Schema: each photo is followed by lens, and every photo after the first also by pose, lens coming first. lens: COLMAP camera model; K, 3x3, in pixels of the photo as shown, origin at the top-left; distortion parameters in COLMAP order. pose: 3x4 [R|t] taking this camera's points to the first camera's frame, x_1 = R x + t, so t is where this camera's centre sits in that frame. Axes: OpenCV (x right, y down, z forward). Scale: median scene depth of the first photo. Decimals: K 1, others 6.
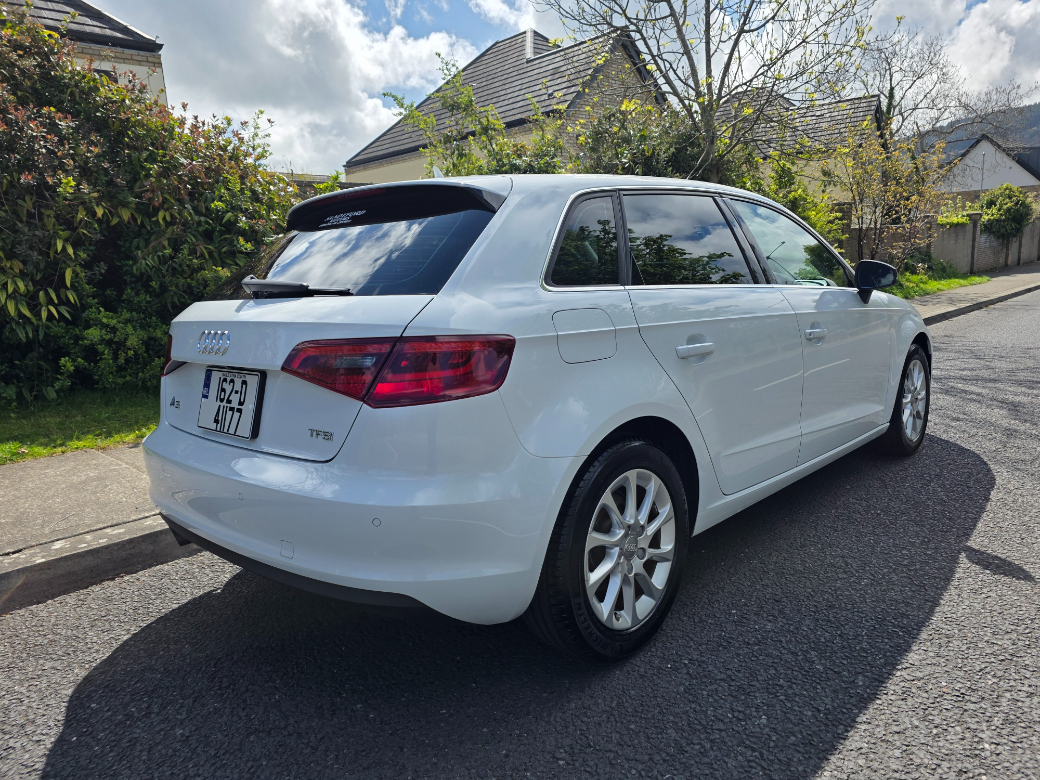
lens RADIAL K [[761.8, 0, 520.0], [0, 761.8, 390.0], [0, 0, 1]] dist [0.002227, -0.001836]
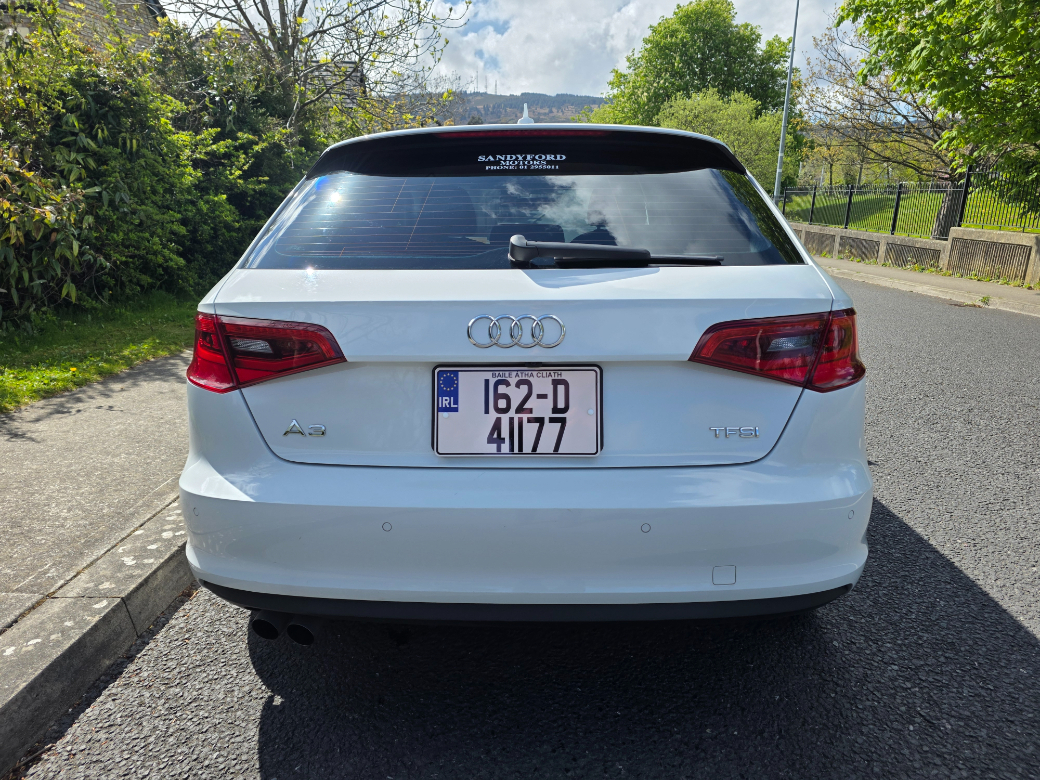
lens RADIAL K [[761.8, 0, 520.0], [0, 761.8, 390.0], [0, 0, 1]] dist [0.002227, -0.001836]
pose [[0.714183, -0.111645, 0.690998, -0.929626], [0.070433, 0.993650, 0.087748, -0.071973], [-0.696406, -0.013999, 0.717511, 0.506870]]
